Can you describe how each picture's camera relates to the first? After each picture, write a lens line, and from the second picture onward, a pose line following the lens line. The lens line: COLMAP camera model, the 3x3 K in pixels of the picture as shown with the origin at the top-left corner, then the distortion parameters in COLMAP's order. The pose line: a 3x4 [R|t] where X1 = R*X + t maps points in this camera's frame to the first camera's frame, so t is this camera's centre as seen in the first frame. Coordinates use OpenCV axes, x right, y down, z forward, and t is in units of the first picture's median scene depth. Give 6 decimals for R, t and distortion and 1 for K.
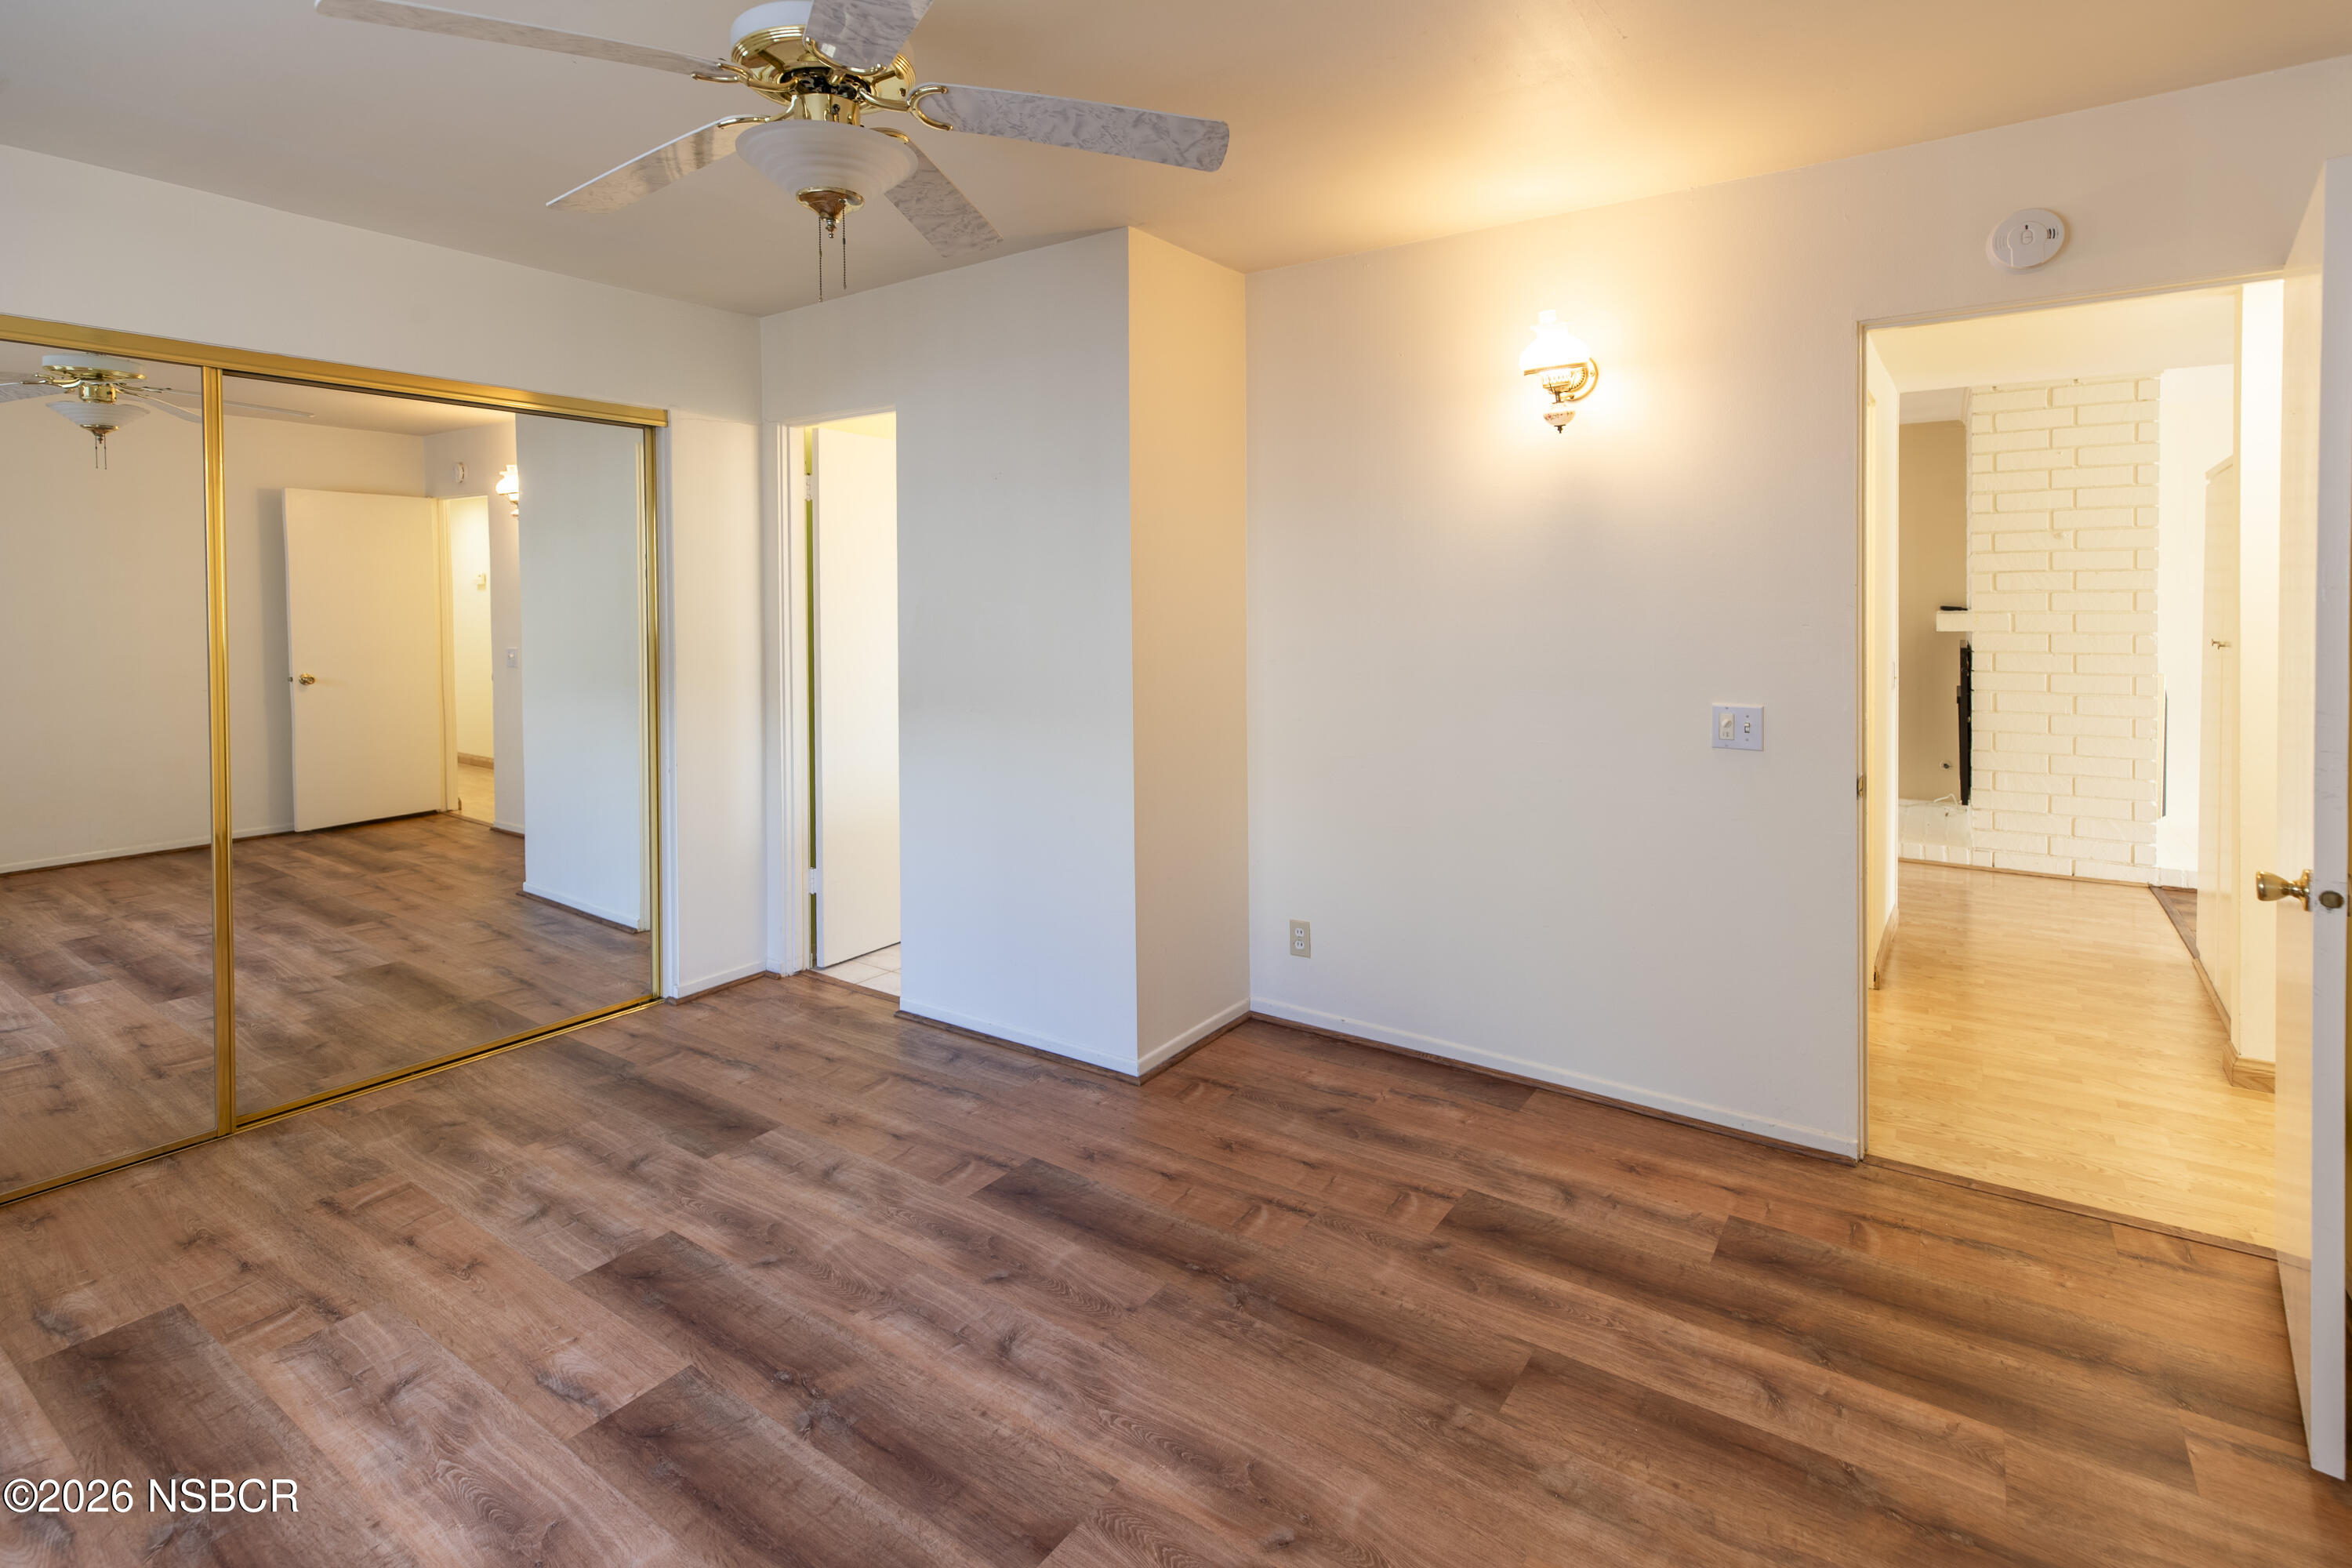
lens RADIAL K [[1128.1, 0, 1182.4], [0, 1128.1, 810.9], [0, 0, 1]] dist [0.014185, 0.000196]
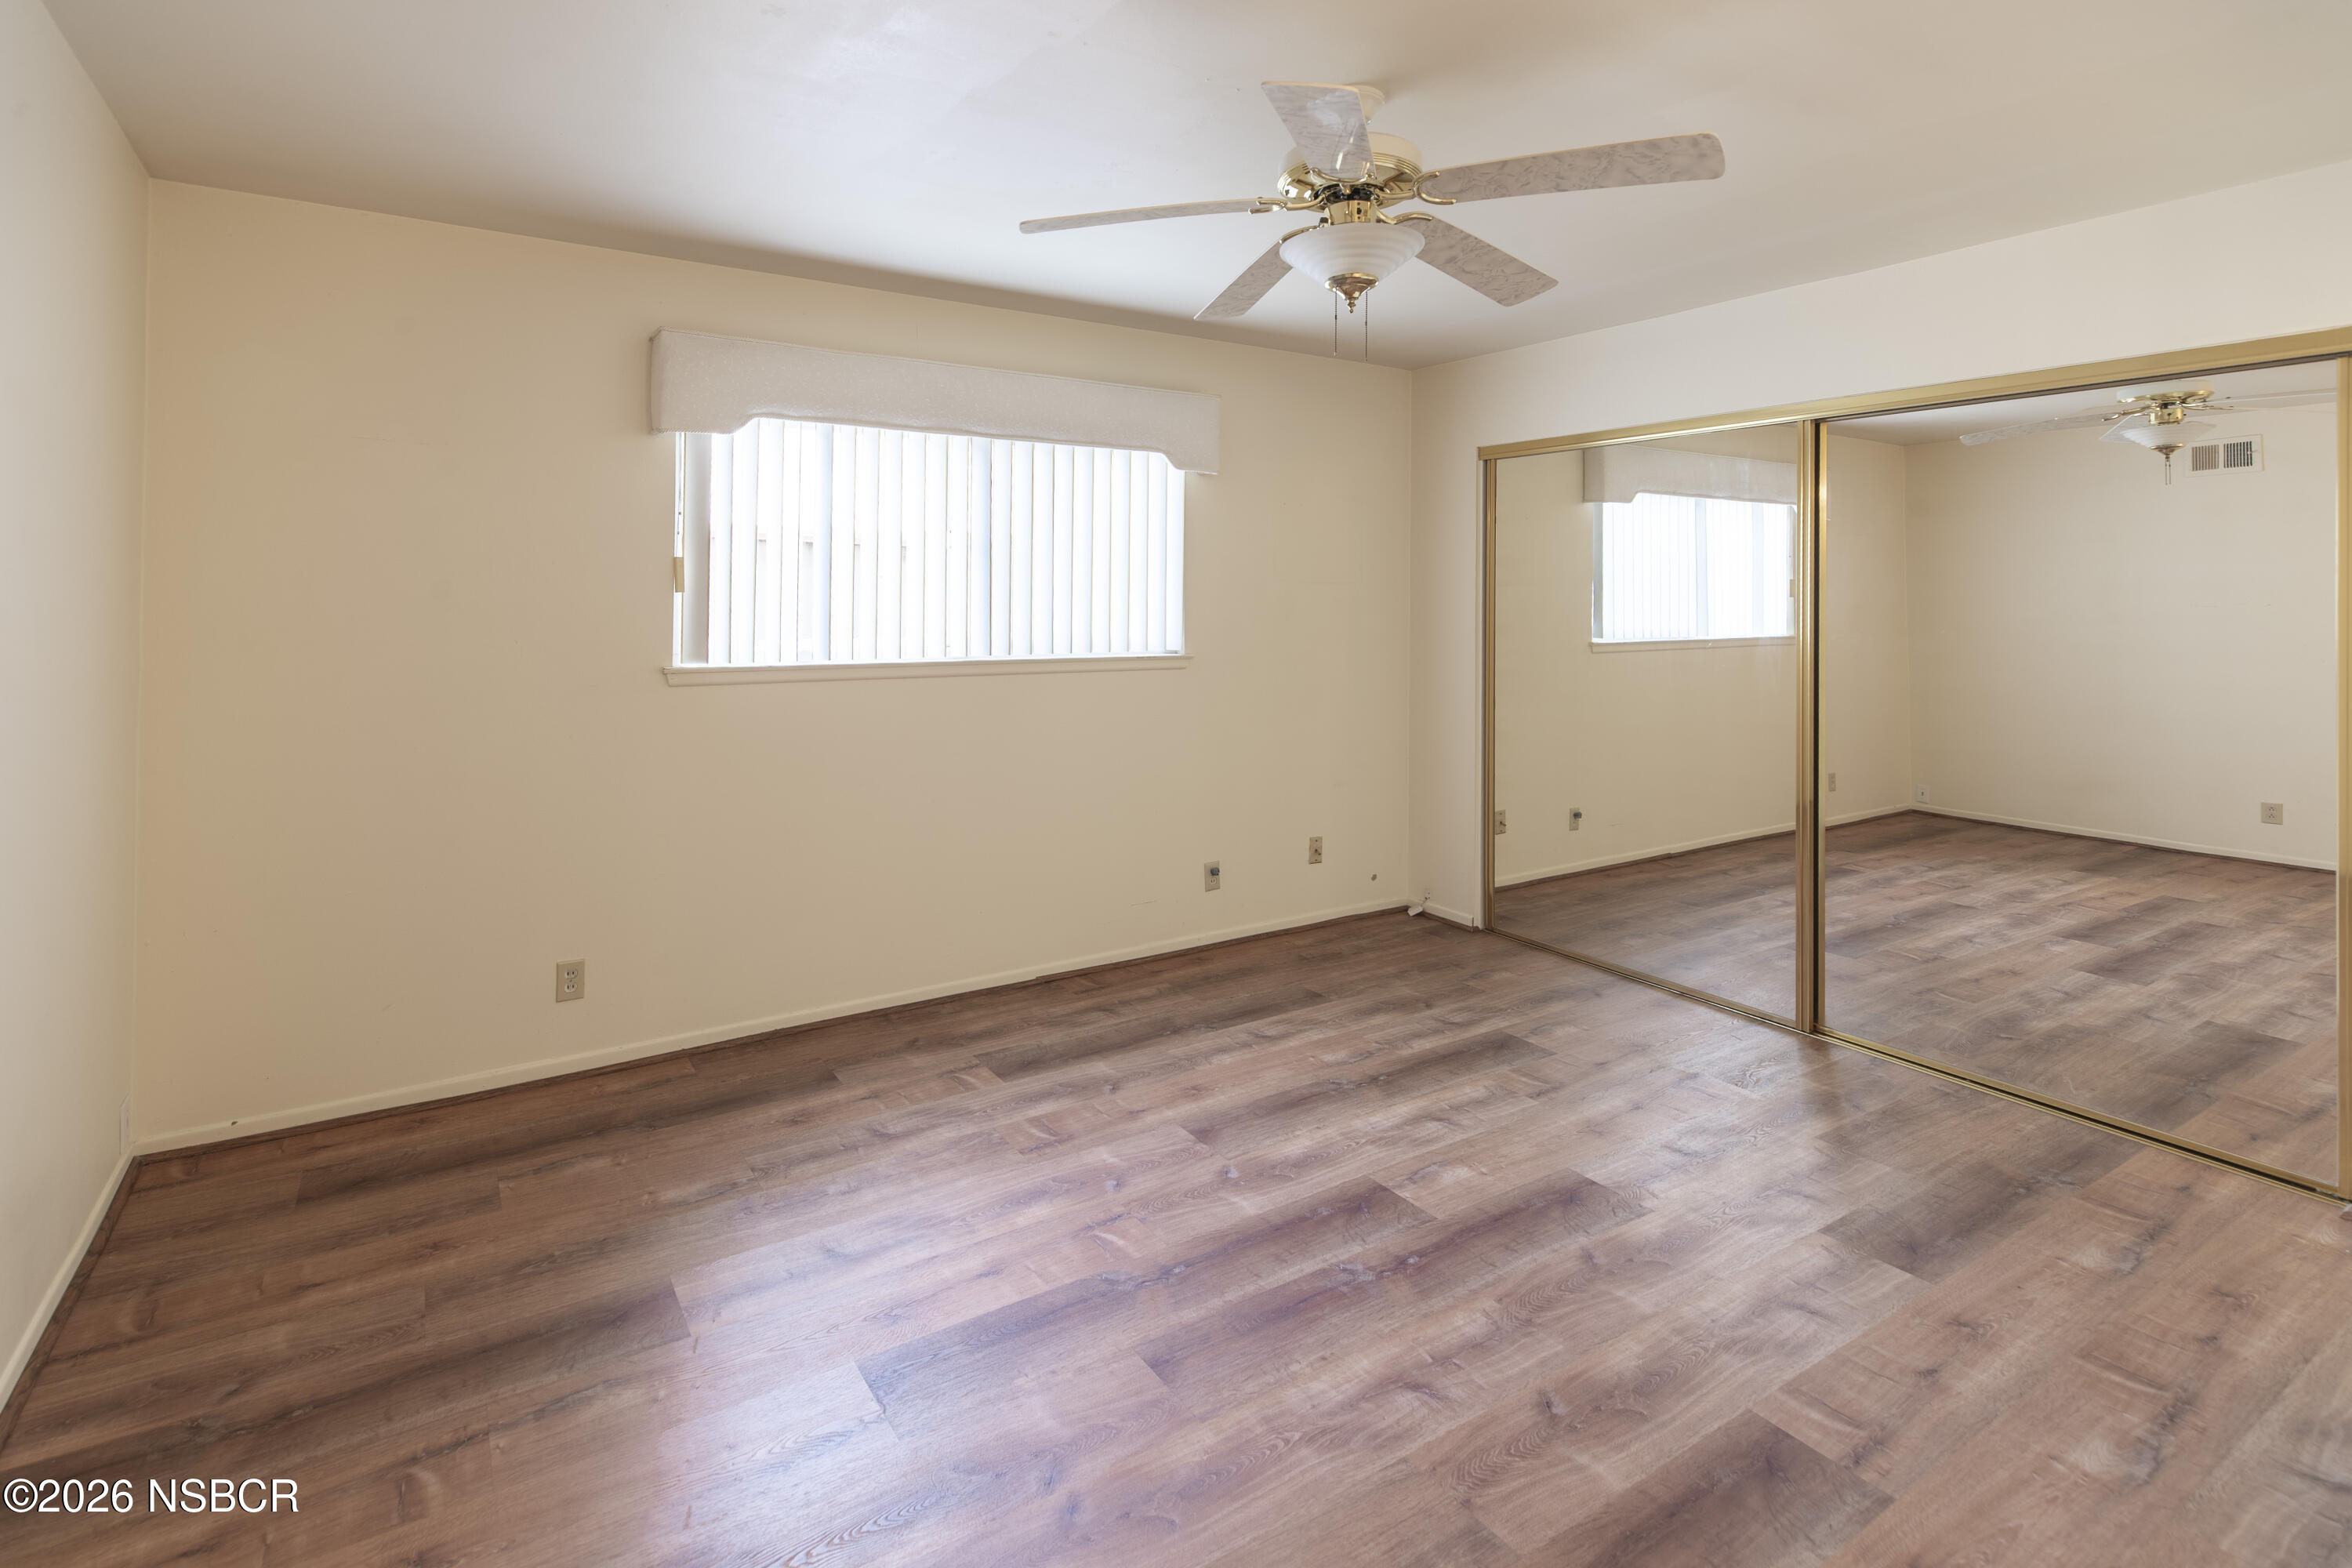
lens RADIAL K [[1123.7, 0, 1168.8], [0, 1123.7, 793.9], [0, 0, 1]] dist [0.001906, 0.000530]
pose [[-0.381148, 0.157185, -0.911054, 0.664138], [-0.177444, 0.954682, 0.238948, -0.179740], [0.907326, 0.252735, -0.335983, 0.942034]]
